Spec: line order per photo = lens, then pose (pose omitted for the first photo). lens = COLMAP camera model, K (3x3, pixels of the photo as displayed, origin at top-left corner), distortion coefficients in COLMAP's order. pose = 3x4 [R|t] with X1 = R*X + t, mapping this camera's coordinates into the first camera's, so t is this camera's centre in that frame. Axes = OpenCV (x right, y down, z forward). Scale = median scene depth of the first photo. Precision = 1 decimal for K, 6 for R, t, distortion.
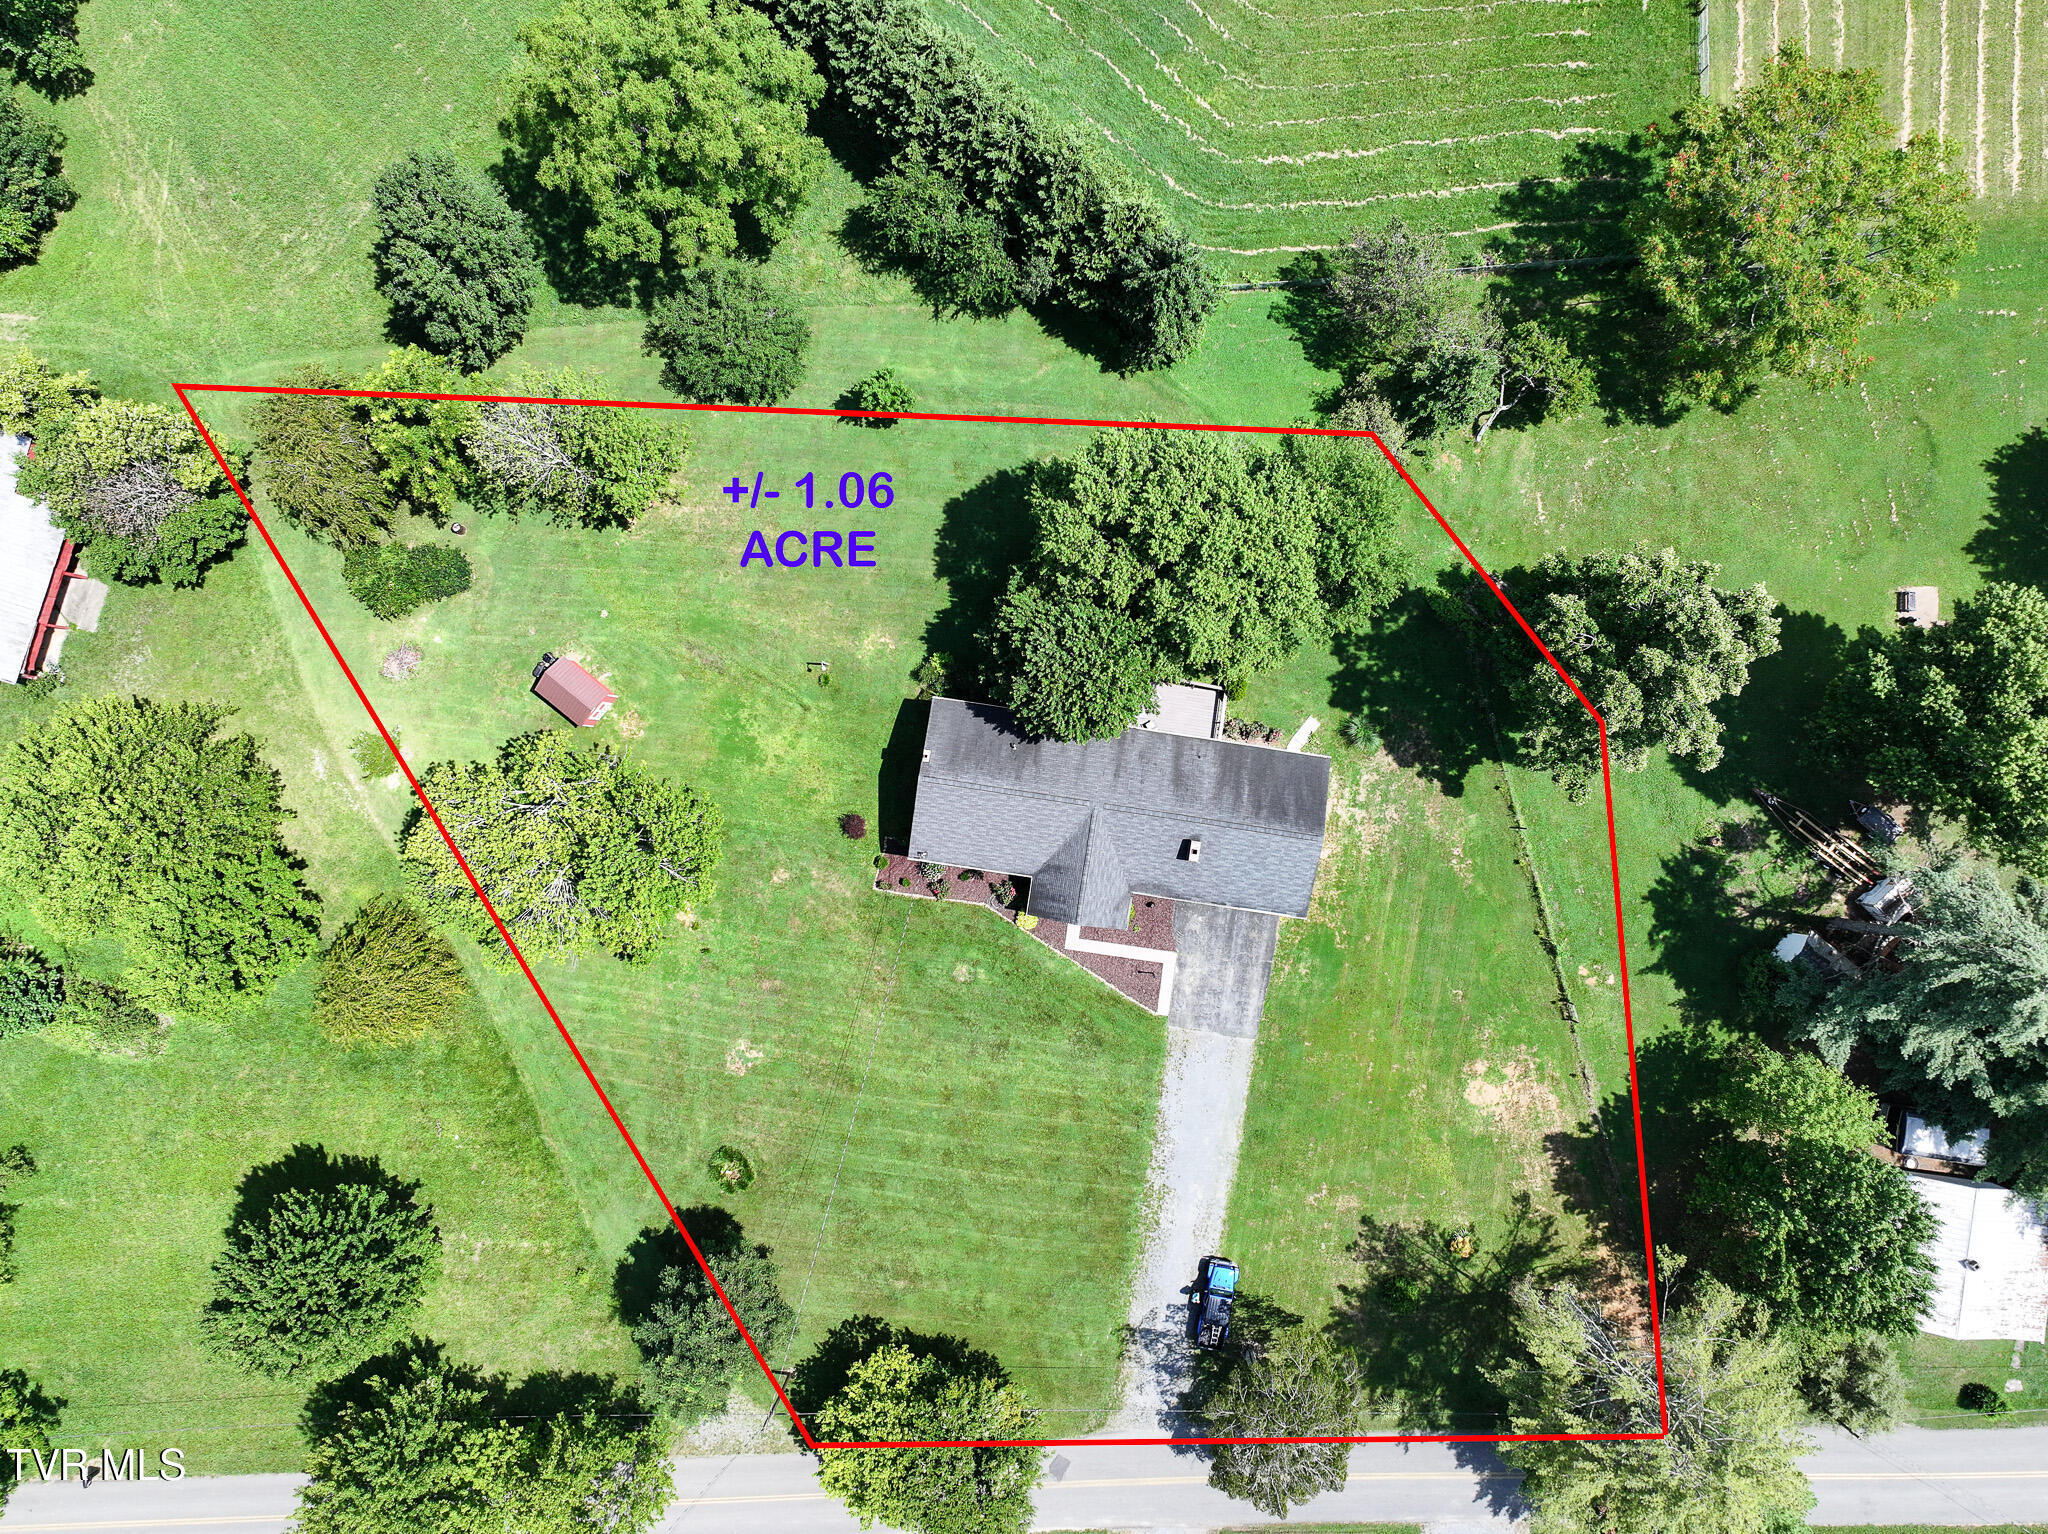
lens RADIAL K [[1435.8, 0, 1021.0], [0, 1435.8, 769.8], [0, 0, 1]] dist [0.000475, 0.003964]
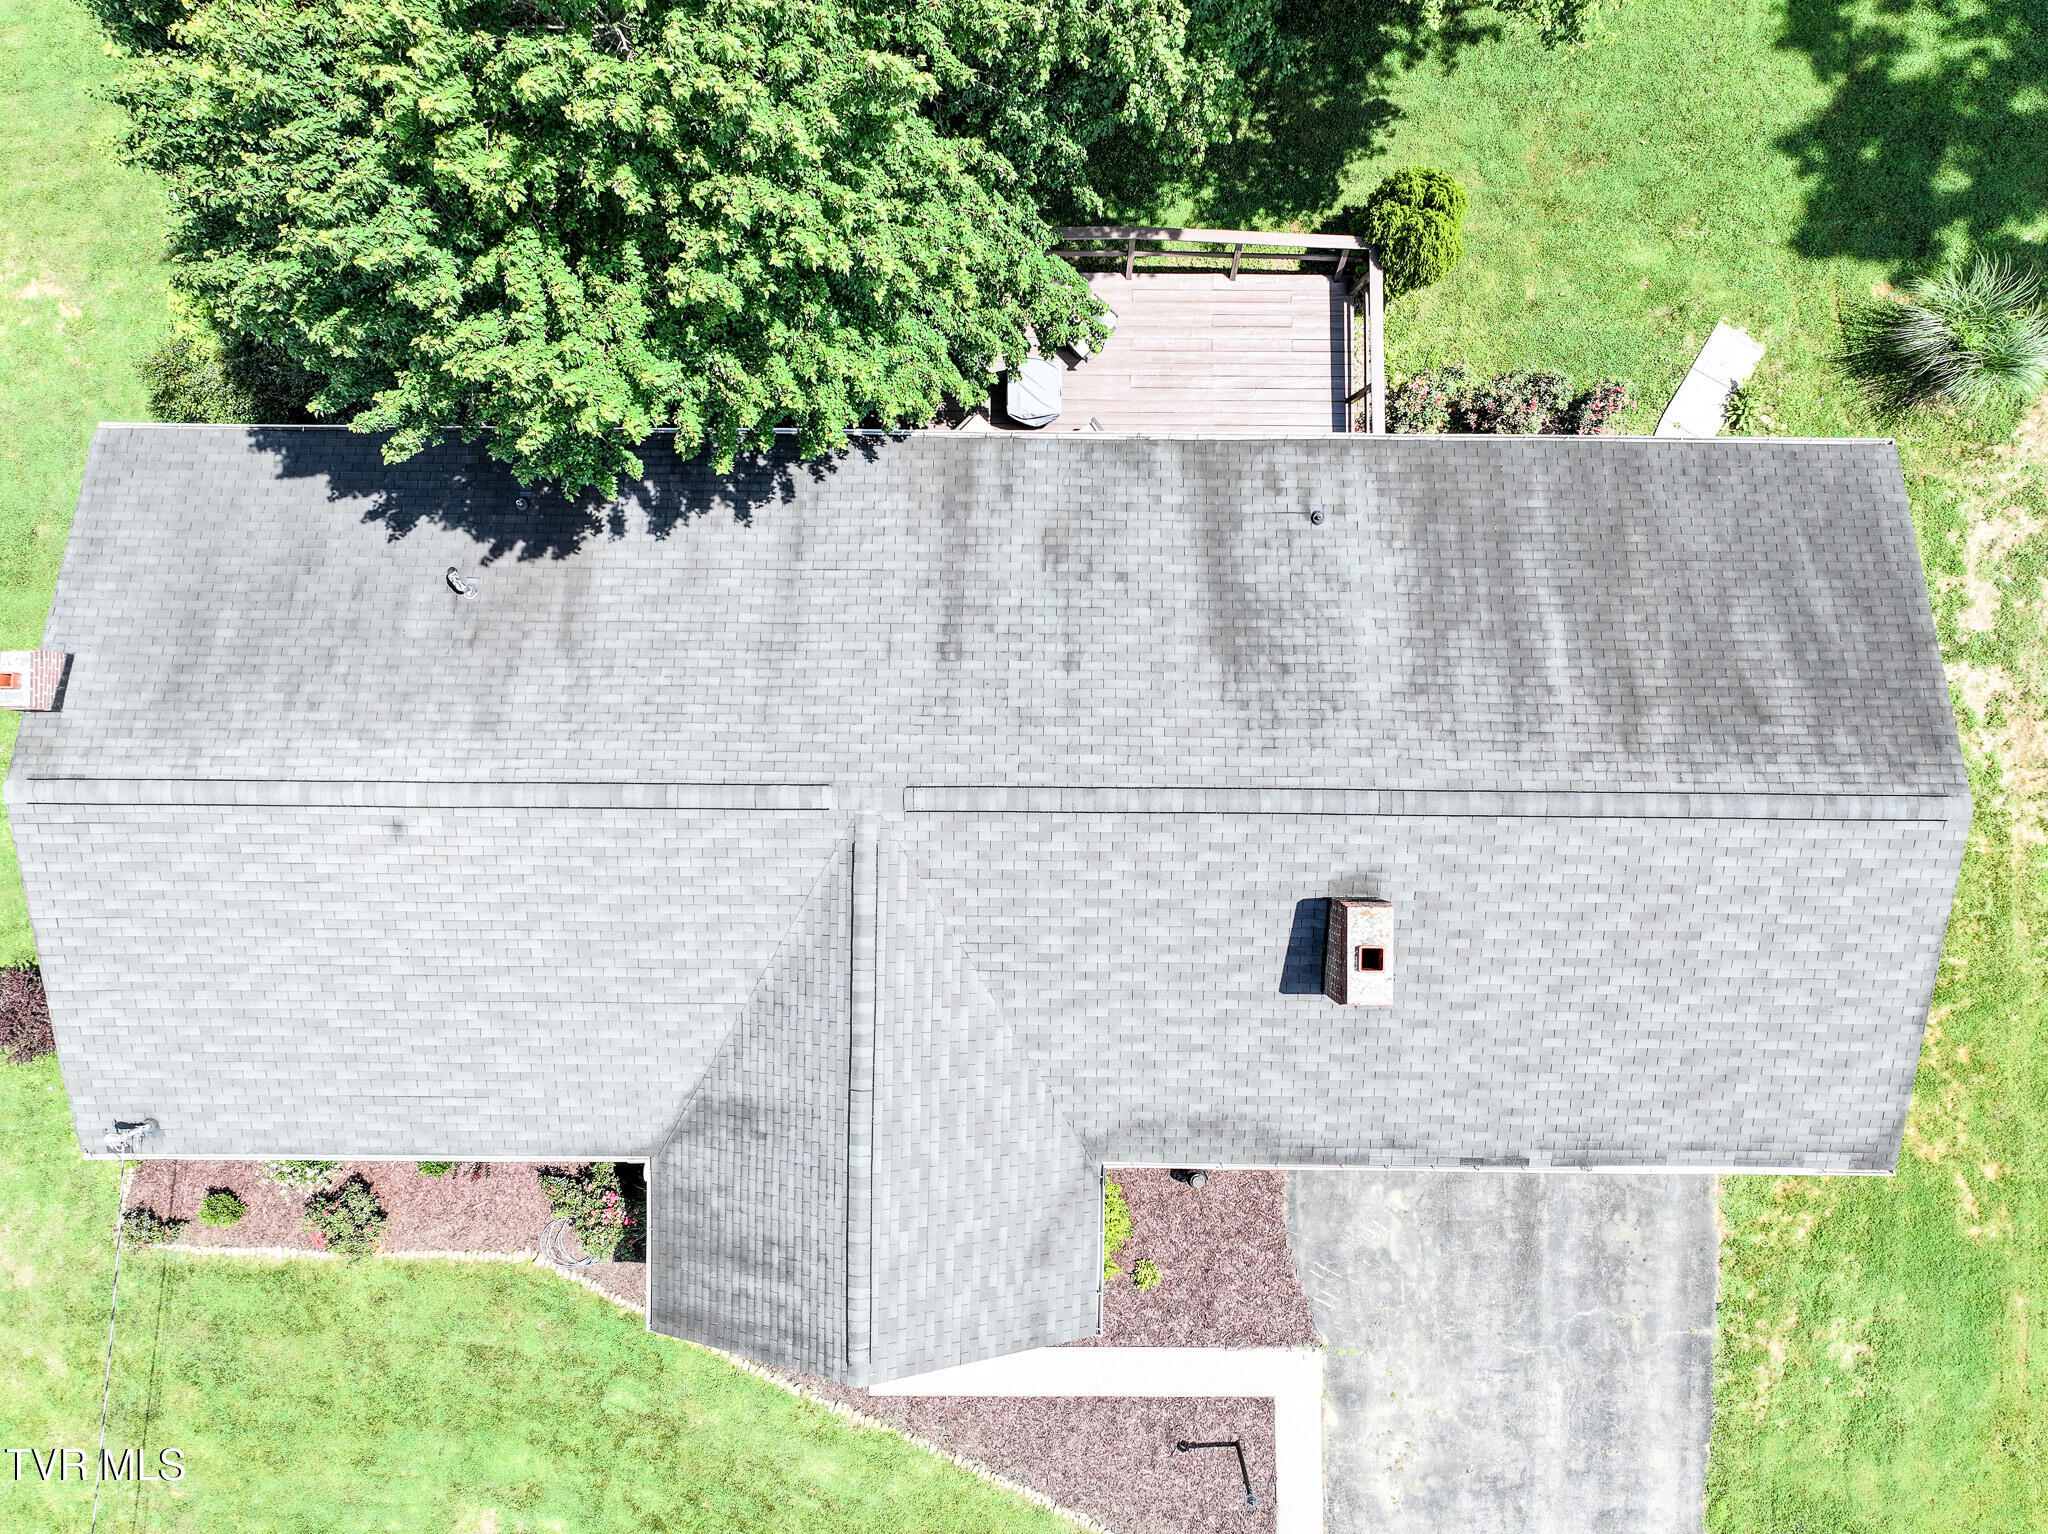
lens RADIAL K [[1435.8, 0, 1026.1], [0, 1435.8, 762.4], [0, 0, 1]] dist [0.000475, 0.003964]
pose [[0.990006, -0.140960, 0.004365, 0.071643], [0.141016, 0.989845, -0.017952, 0.025512], [-0.001790, 0.018388, 0.999829, 0.754876]]
